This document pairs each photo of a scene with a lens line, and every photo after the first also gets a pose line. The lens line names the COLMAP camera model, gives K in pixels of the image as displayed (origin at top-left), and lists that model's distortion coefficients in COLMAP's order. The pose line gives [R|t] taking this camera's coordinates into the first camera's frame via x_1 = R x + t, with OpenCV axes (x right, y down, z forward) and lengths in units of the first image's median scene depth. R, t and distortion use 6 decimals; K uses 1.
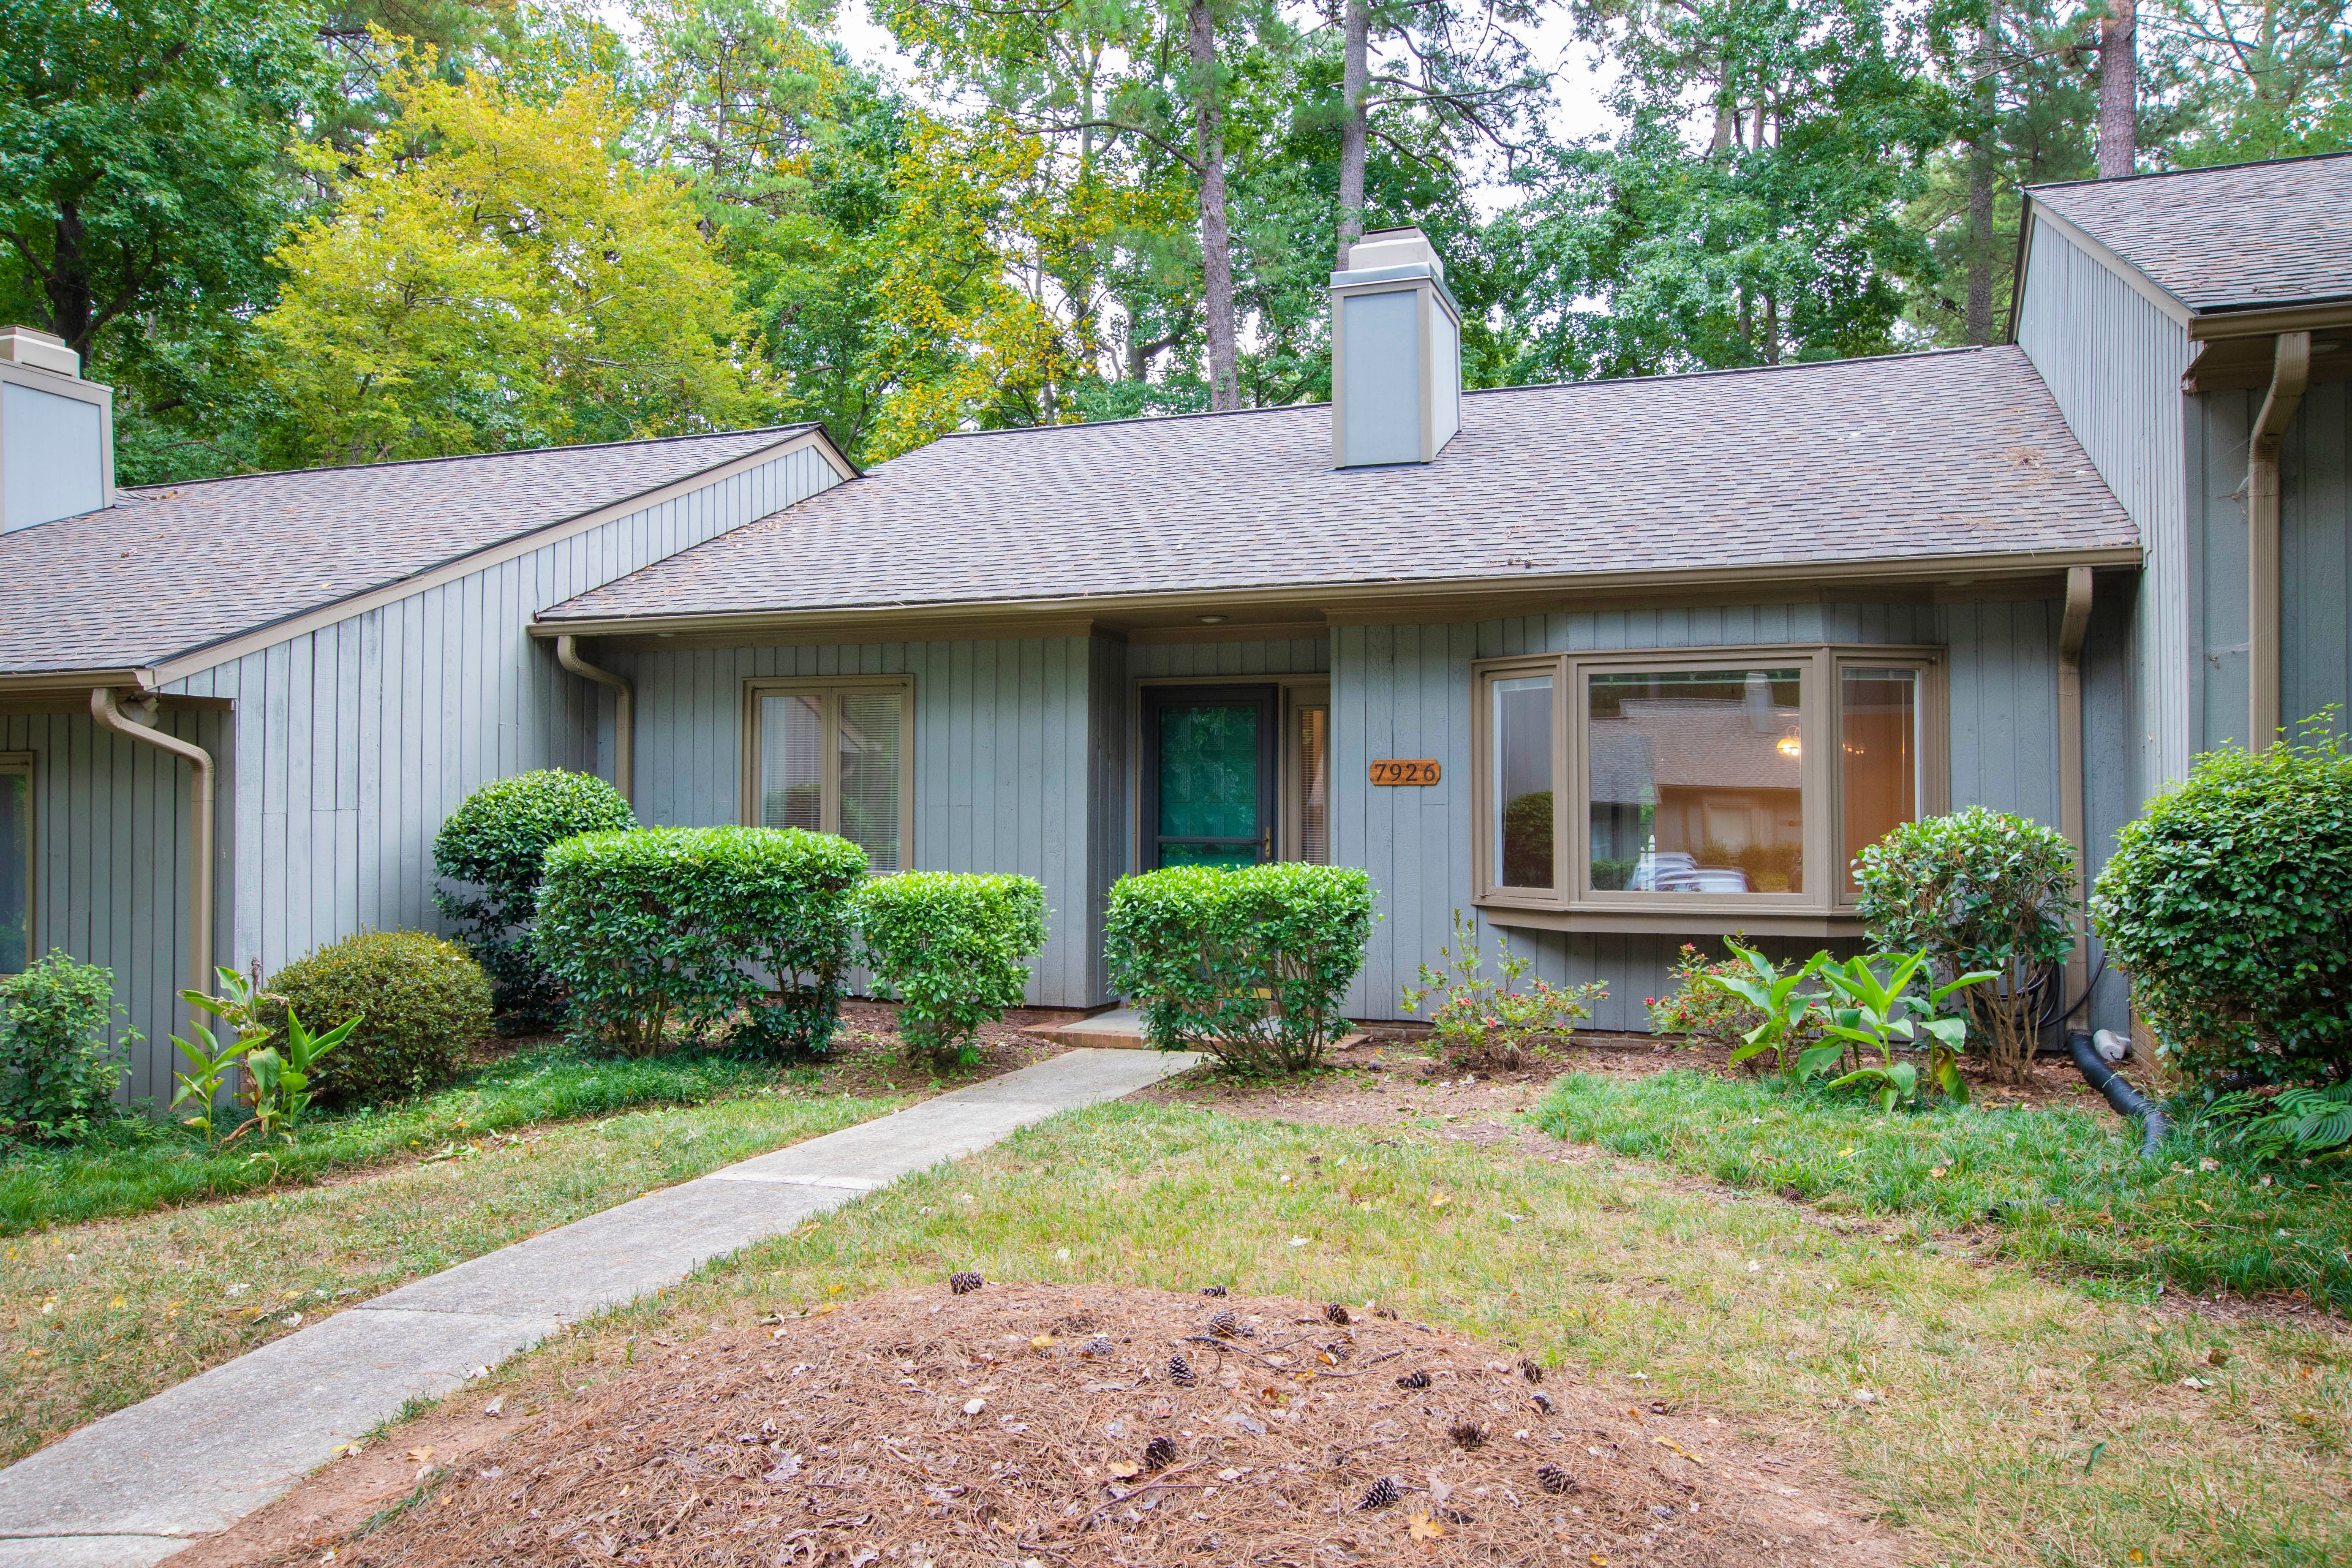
lens RADIAL K [[1822.5, 0, 1176.0], [0, 1822.5, 784.0], [0, 0, 1]] dist [0.013146, 0.001966]
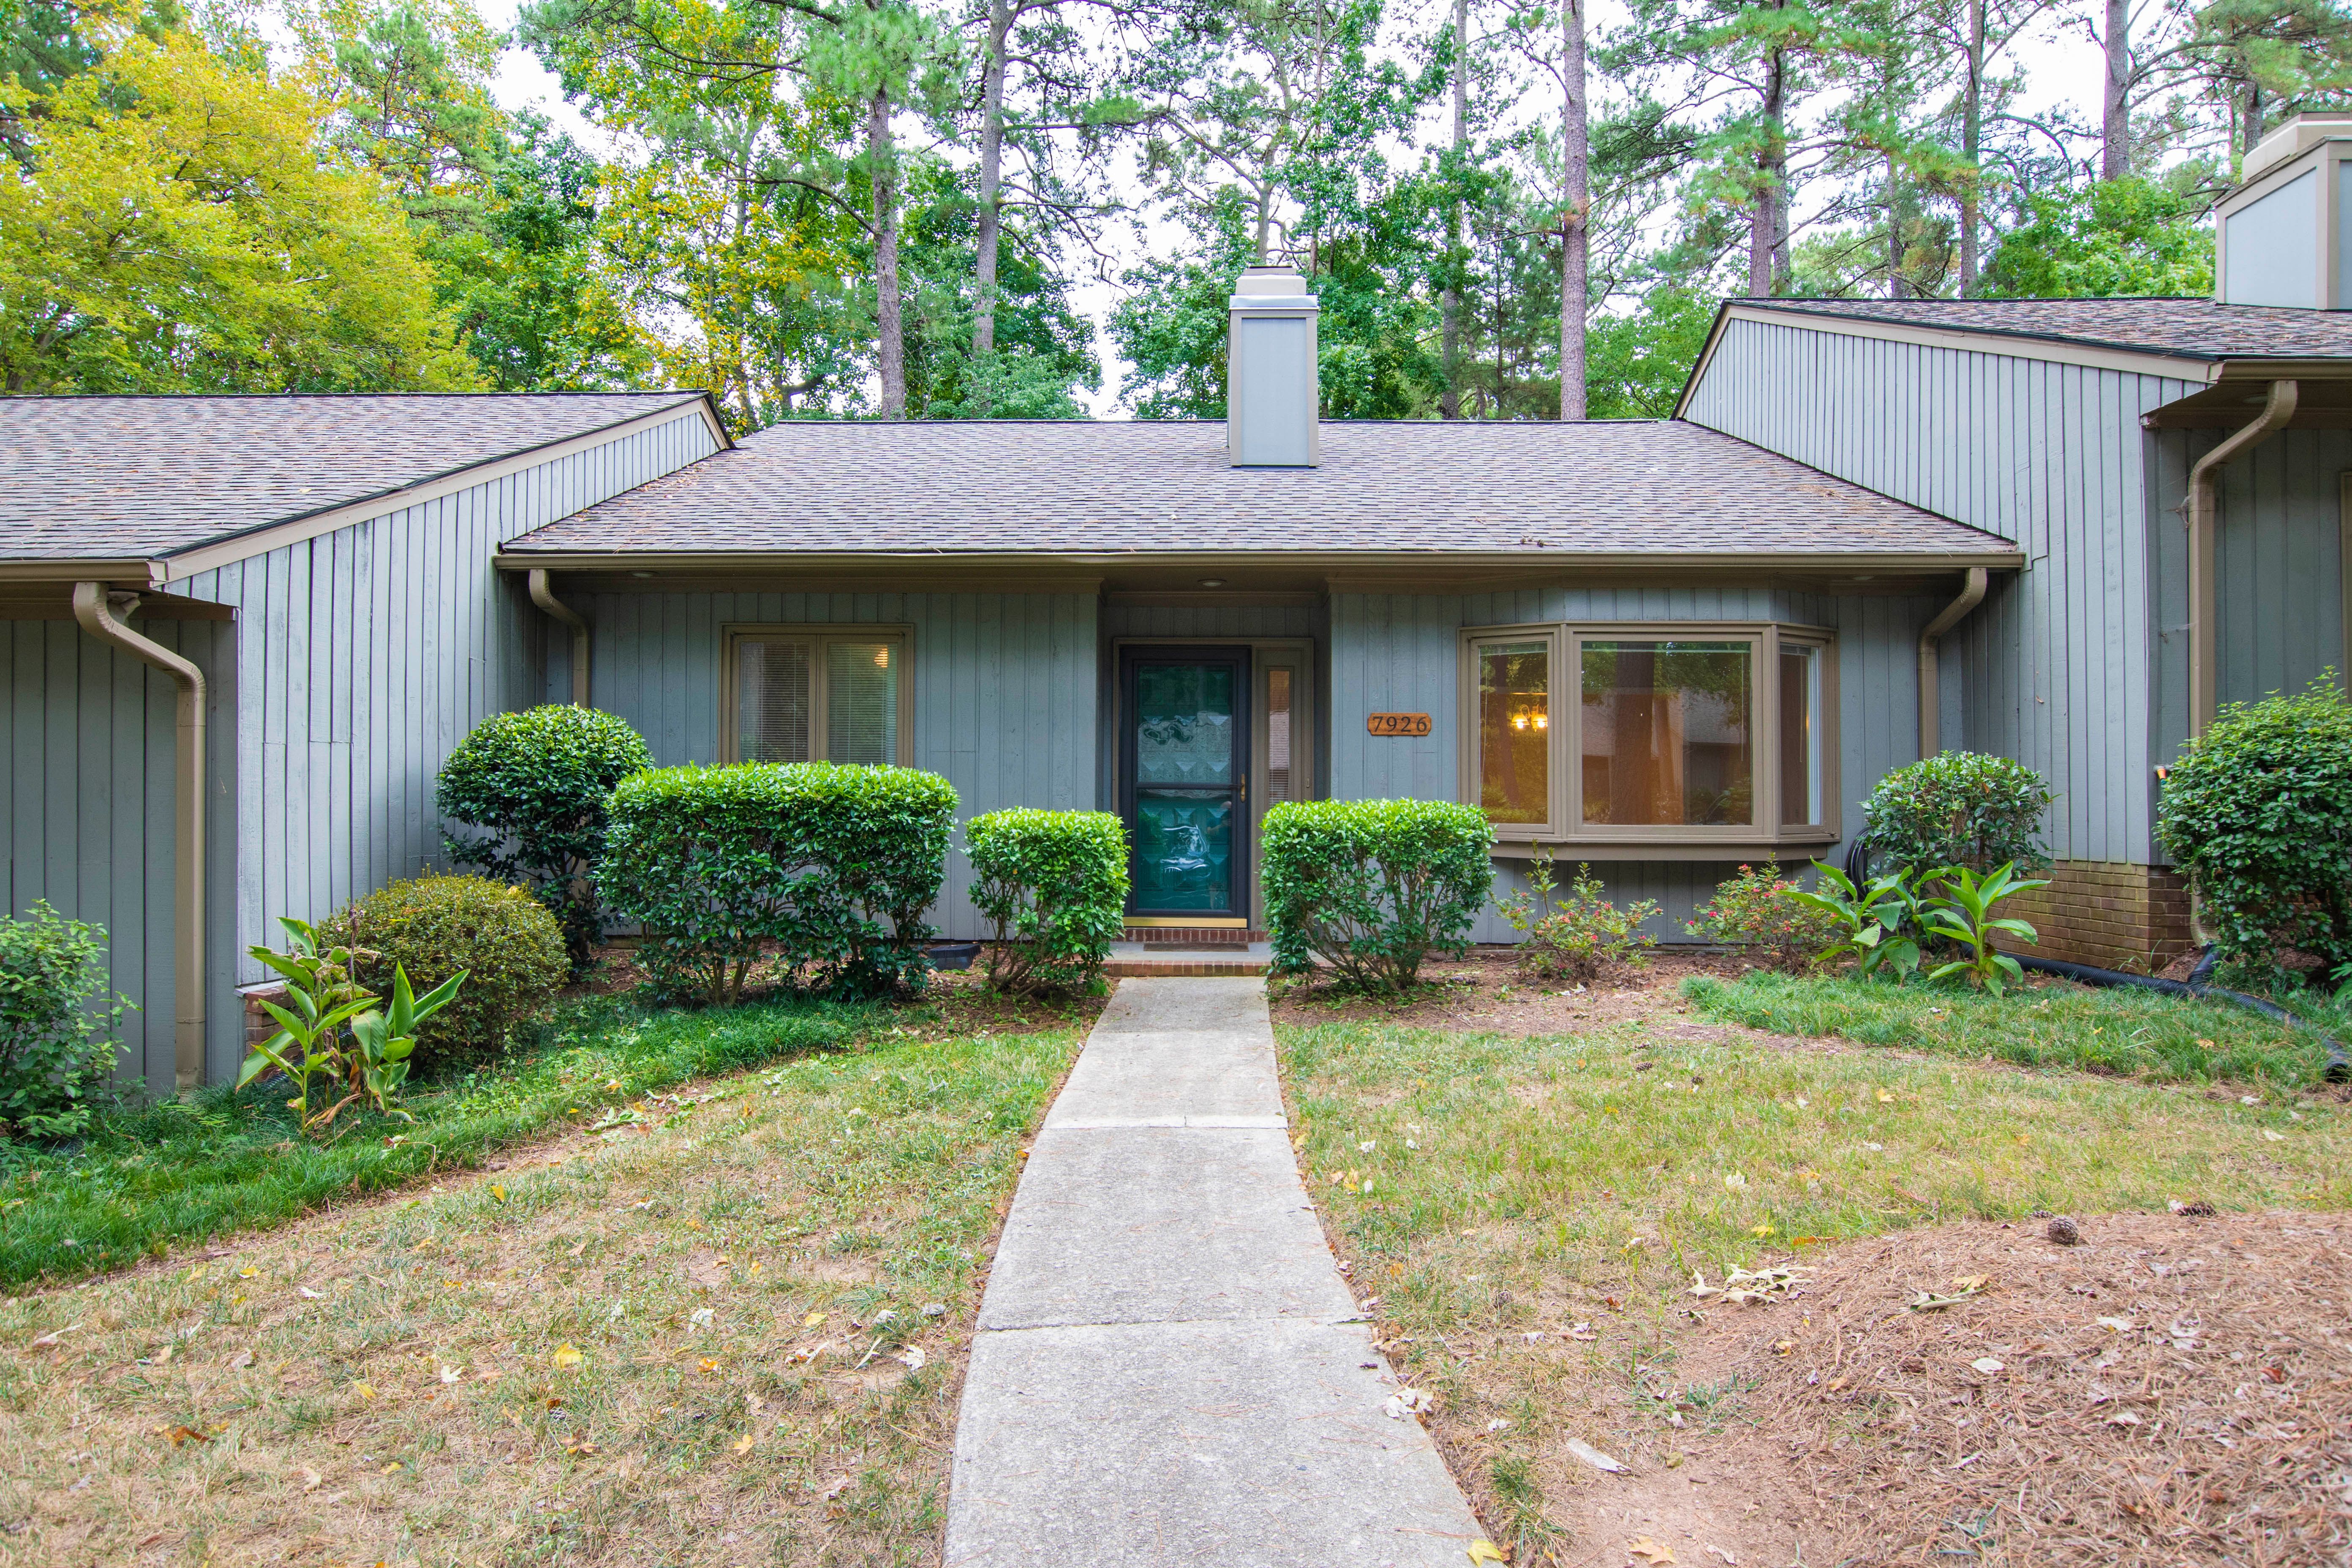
lens RADIAL K [[1411.4, 0, 1168.4], [0, 1411.4, 772.3], [0, 0, 1]] dist [-0.006848, 0.000331]
pose [[0.941110, 0.009129, 0.337978, -0.325822], [-0.009127, 0.999957, -0.001593, 0.027937], [-0.337978, -0.001586, 0.941153, 0.230879]]
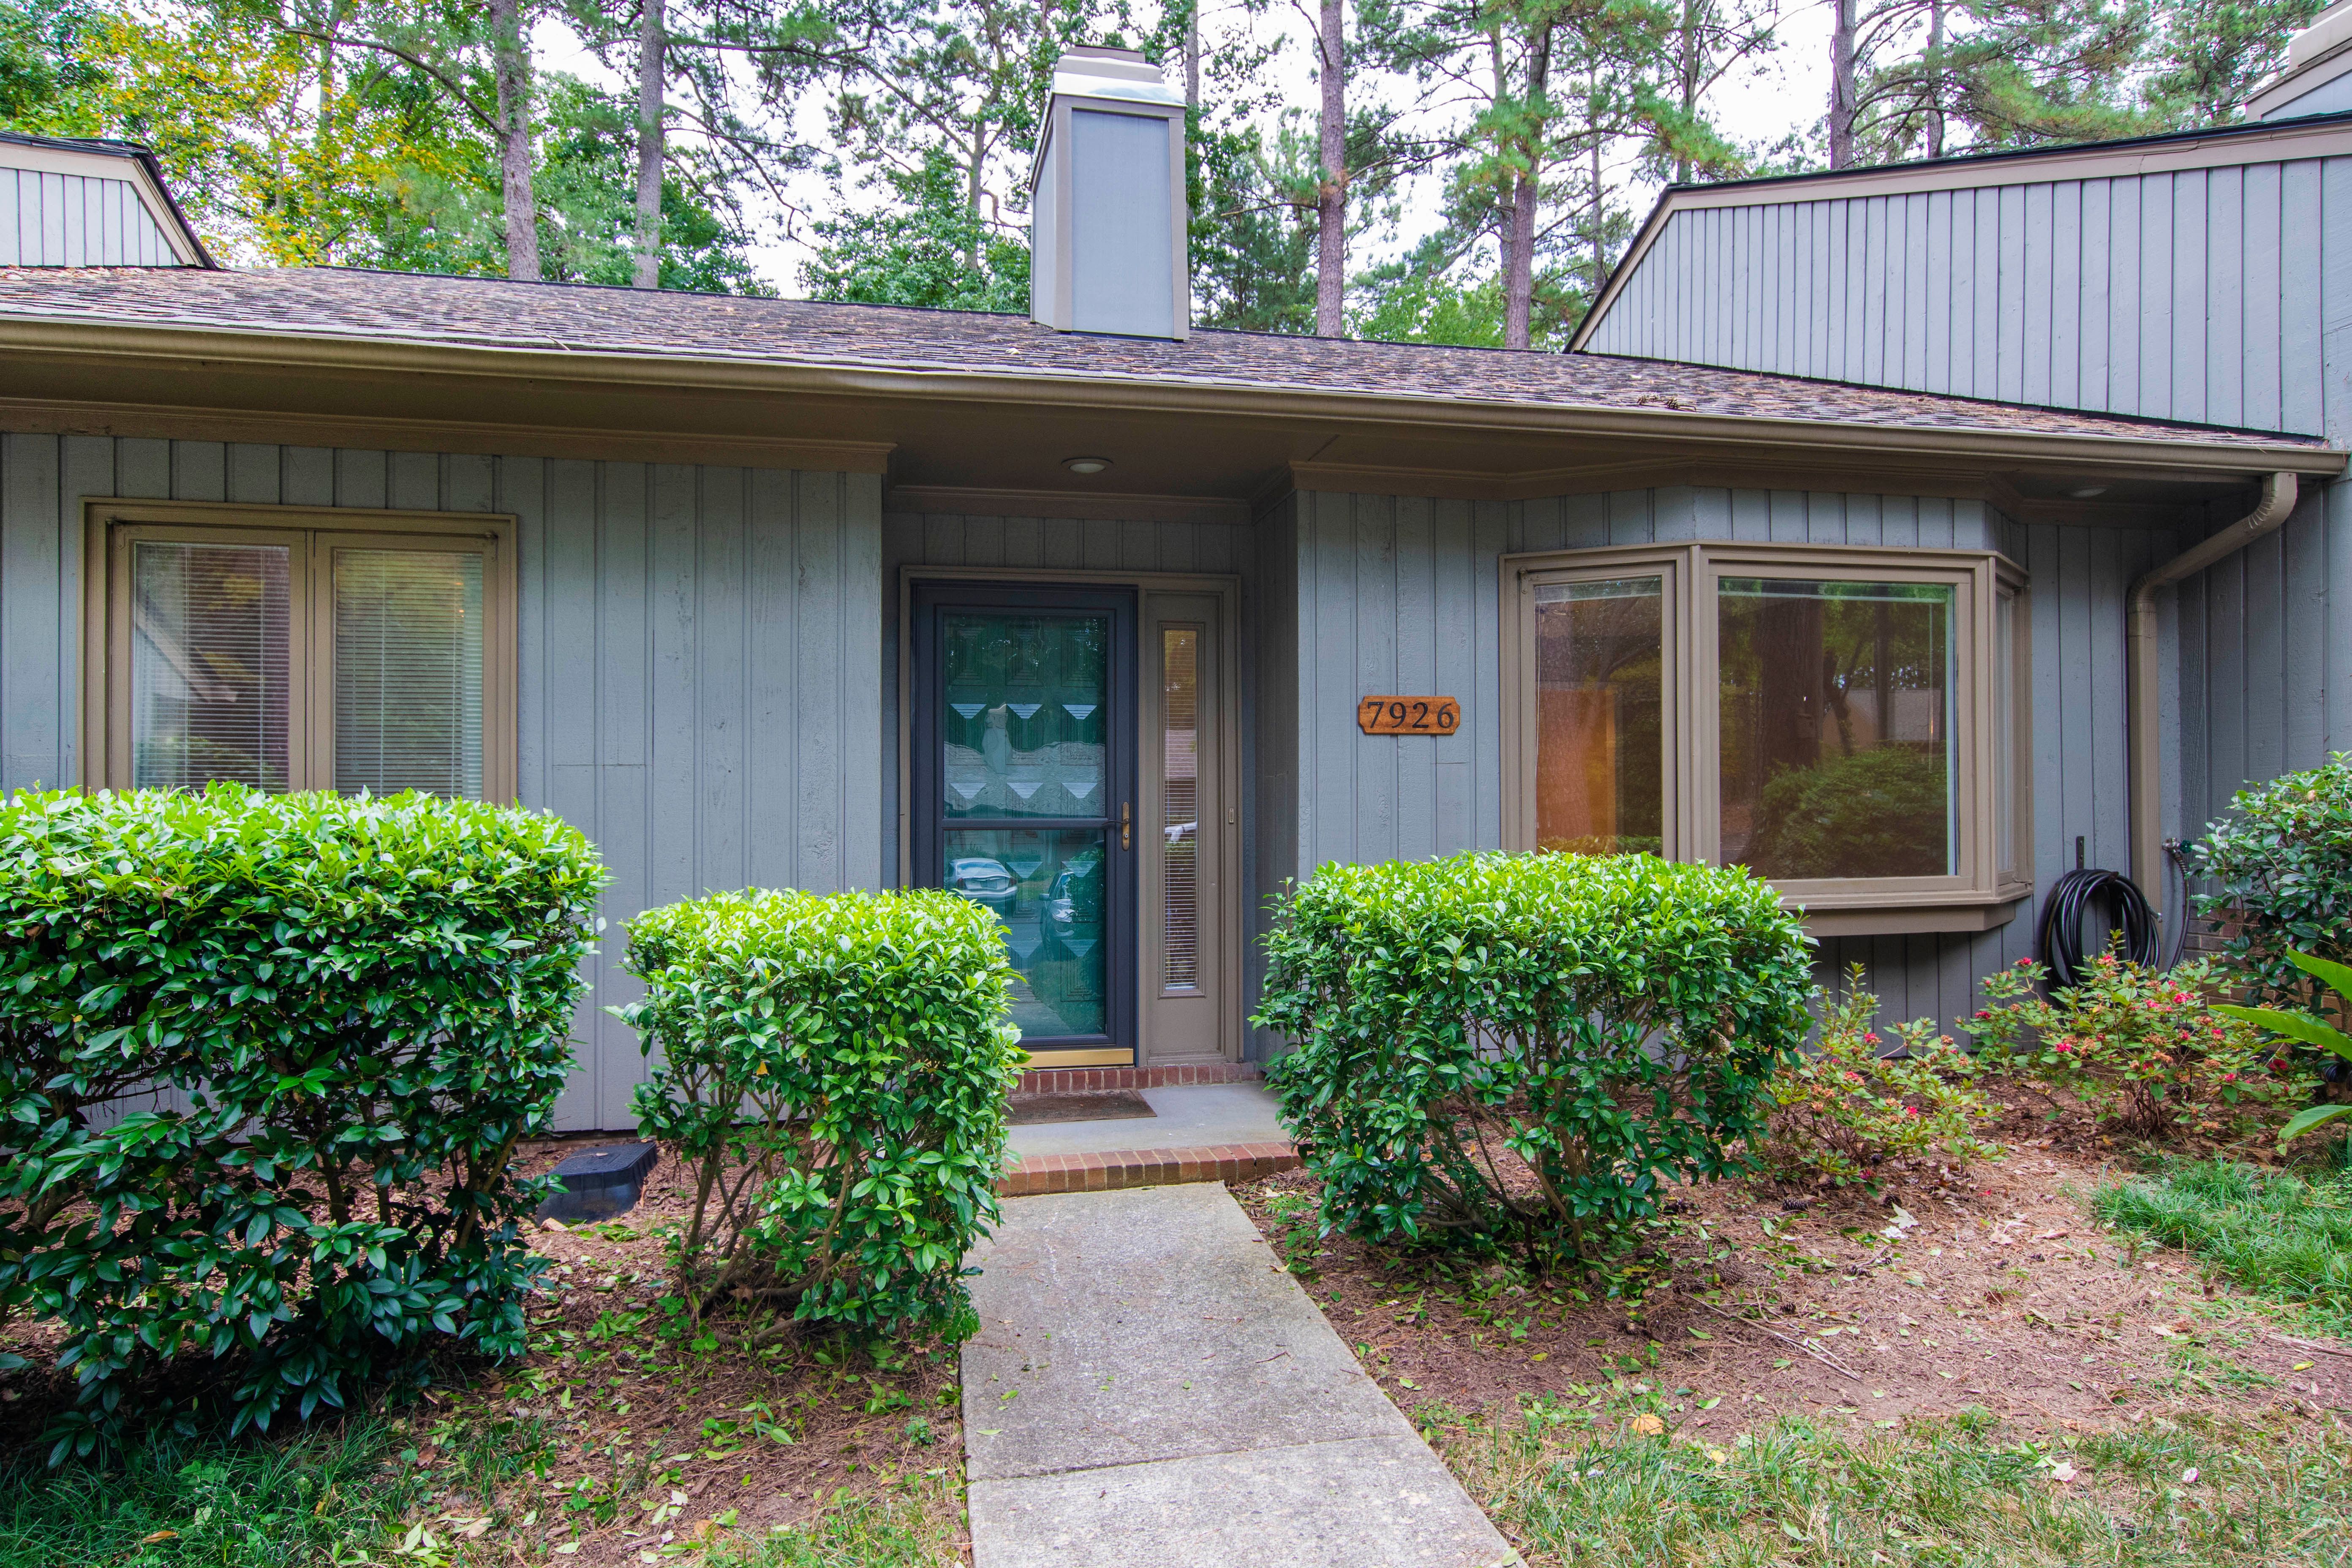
lens RADIAL K [[1364.0, 0, 1193.4], [0, 1364.0, 784.4], [0, 0, 1]] dist [-0.049474, 0.030559]
pose [[0.825751, 0.004069, 0.564021, -0.235861], [0.003612, 0.999915, -0.012502, 0.026429], [-0.564024, 0.012361, 0.825666, 0.667096]]
